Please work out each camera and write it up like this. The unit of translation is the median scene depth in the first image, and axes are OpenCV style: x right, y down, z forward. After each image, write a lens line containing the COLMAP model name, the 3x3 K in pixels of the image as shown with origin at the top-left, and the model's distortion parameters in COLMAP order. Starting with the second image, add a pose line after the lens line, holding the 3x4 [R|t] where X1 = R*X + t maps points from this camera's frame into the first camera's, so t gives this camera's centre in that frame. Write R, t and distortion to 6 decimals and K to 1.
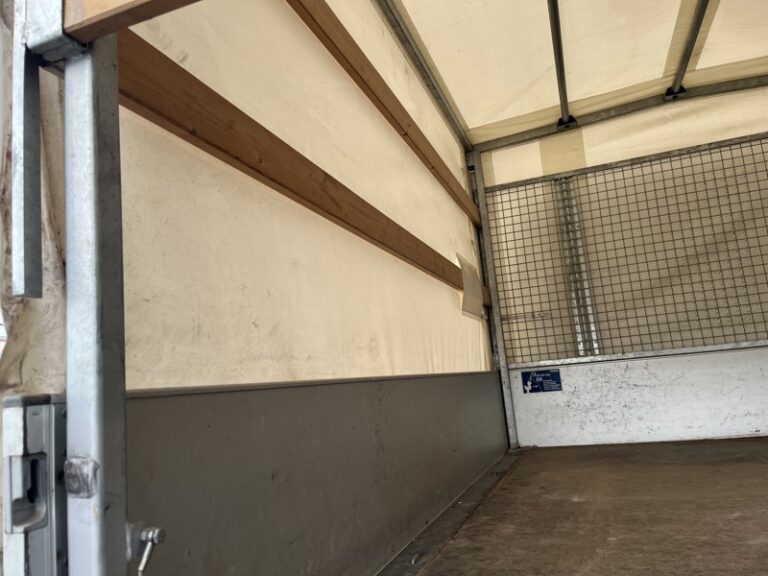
lens RADIAL K [[577.2, 0, 381.9], [0, 577.2, 291.5], [0, 0, 1]] dist [0.058429, -0.085436]
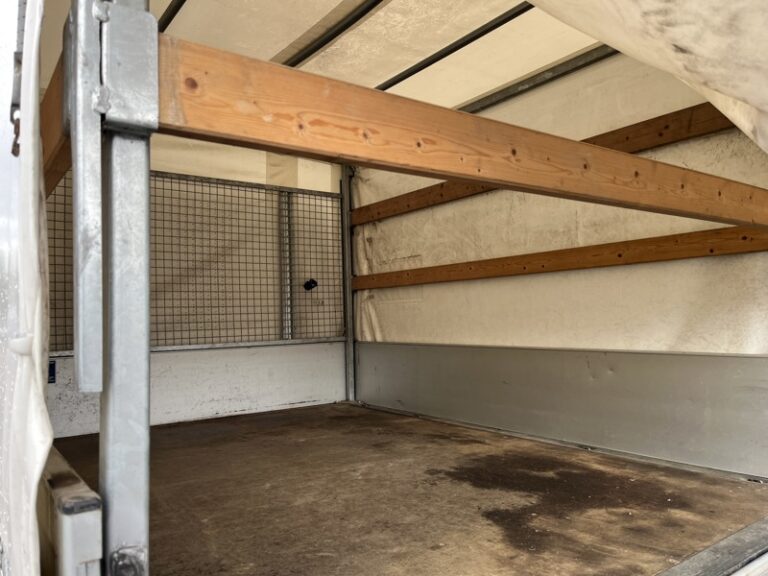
lens RADIAL K [[577.2, 0, 384.8], [0, 577.2, 293.9], [0, 0, 1]] dist [0.058429, -0.085436]
pose [[0.550227, 0.110034, 0.827733, -0.220903], [-0.158569, 0.987011, -0.025801, -0.041832], [-0.819821, -0.117056, 0.560528, 0.010632]]
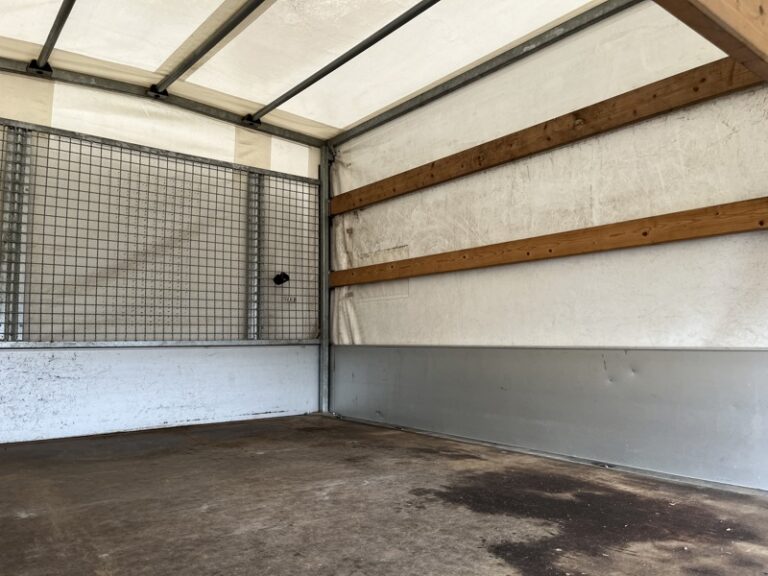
lens RADIAL K [[577.2, 0, 390.7], [0, 577.2, 290.9], [0, 0, 1]] dist [0.058429, -0.085436]
pose [[0.512702, 0.158049, 0.843894, -0.093196], [-0.178730, 0.981024, -0.075145, 0.002908], [-0.839757, -0.112302, 0.531222, 0.083432]]
